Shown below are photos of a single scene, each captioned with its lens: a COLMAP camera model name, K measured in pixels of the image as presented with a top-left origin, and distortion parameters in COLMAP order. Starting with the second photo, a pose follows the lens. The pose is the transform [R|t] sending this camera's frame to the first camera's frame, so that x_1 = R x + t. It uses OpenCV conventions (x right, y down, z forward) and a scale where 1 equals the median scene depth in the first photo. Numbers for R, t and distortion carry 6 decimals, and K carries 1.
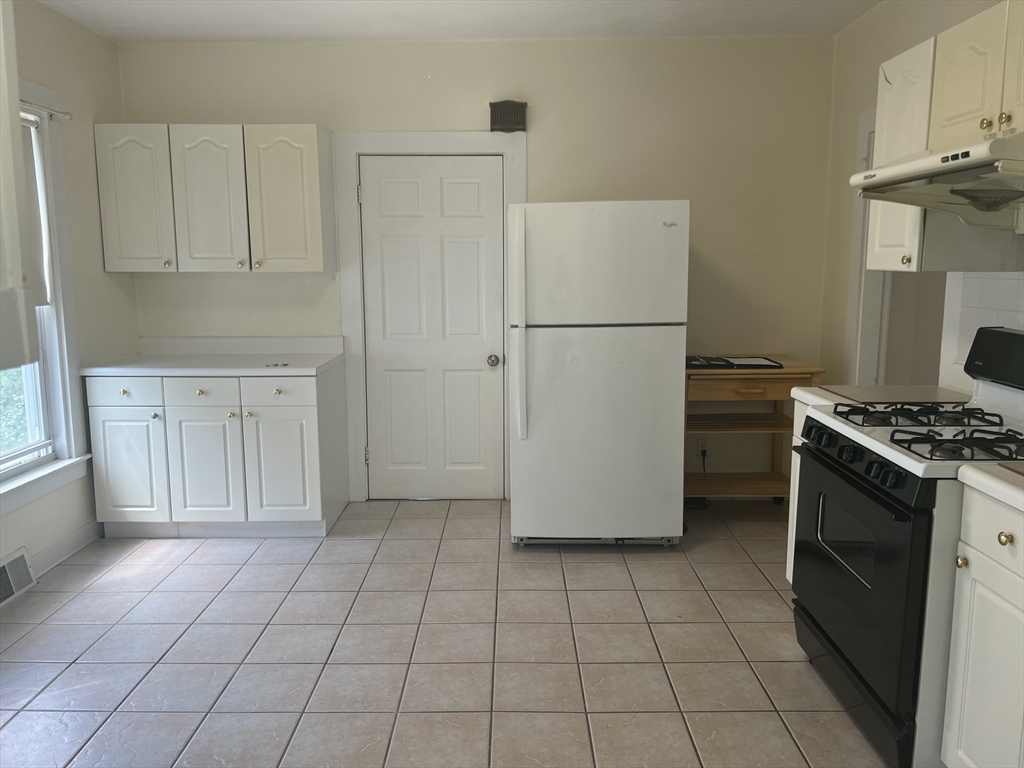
lens RADIAL K [[769.3, 0, 510.1], [0, 769.3, 379.2], [0, 0, 1]] dist [0.007347, 0.000978]
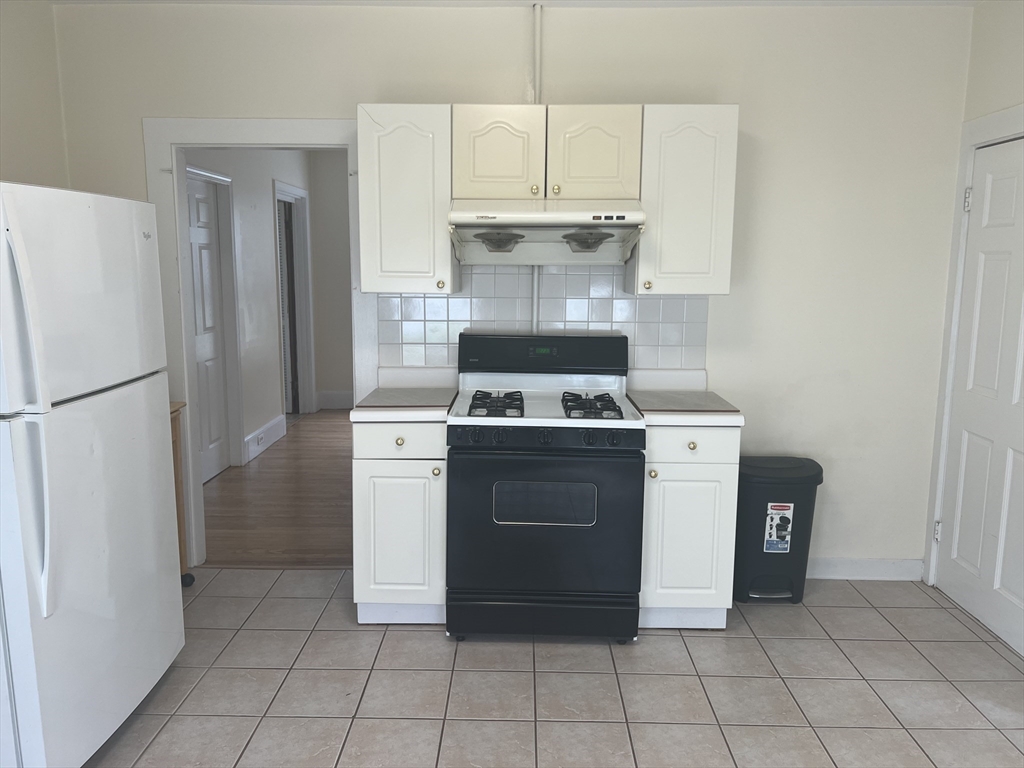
lens RADIAL K [[769.3, 0, 510.1], [0, 769.3, 379.2], [0, 0, 1]] dist [0.007347, 0.000978]
pose [[0.009750, -0.150338, 0.988587, -0.654231], [0.143191, 0.978655, 0.147416, -0.159797], [-0.989647, 0.140119, 0.031069, 0.827523]]
